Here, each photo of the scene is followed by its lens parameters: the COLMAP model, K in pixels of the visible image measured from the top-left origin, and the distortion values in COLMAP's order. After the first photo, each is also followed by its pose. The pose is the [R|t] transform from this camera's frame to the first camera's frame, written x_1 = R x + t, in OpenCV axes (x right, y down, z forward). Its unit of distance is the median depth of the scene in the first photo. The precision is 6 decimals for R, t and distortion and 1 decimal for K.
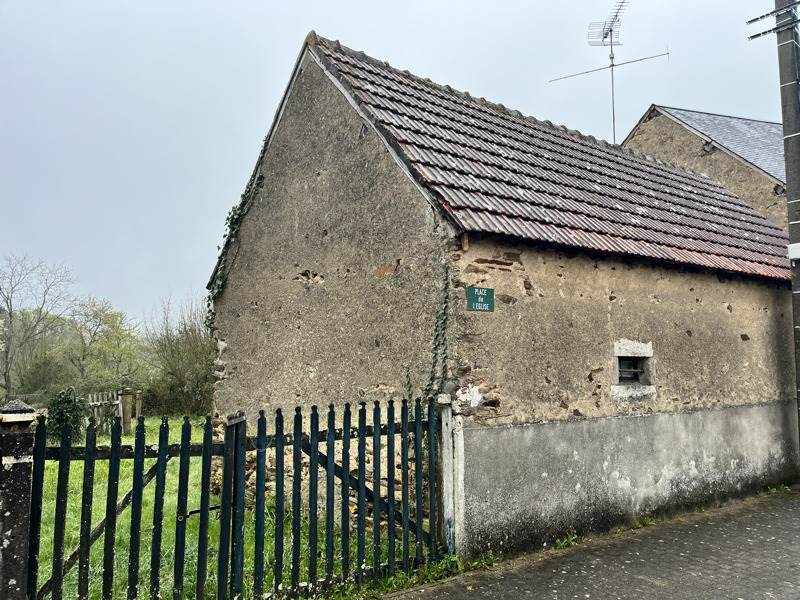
lens RADIAL K [[602.0, 0, 402.0], [0, 602.0, 301.0], [0, 0, 1]] dist [0.010235, -0.001157]
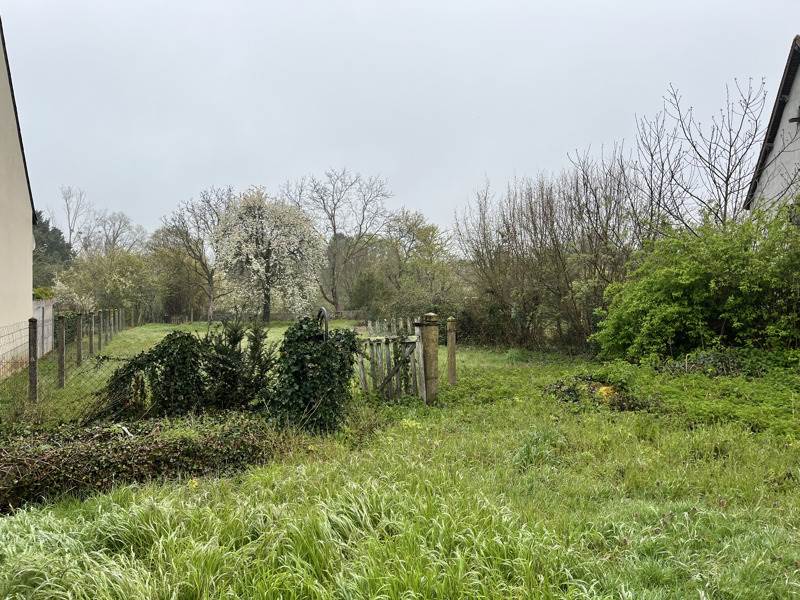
lens RADIAL K [[602.0, 0, 400.4], [0, 602.0, 300.1], [0, 0, 1]] dist [0.010235, -0.001157]
pose [[0.879099, 0.026338, -0.475911, -0.074866], [0.034131, 0.992431, 0.117969, 0.023107], [0.475416, -0.119949, 0.871546, 0.174876]]
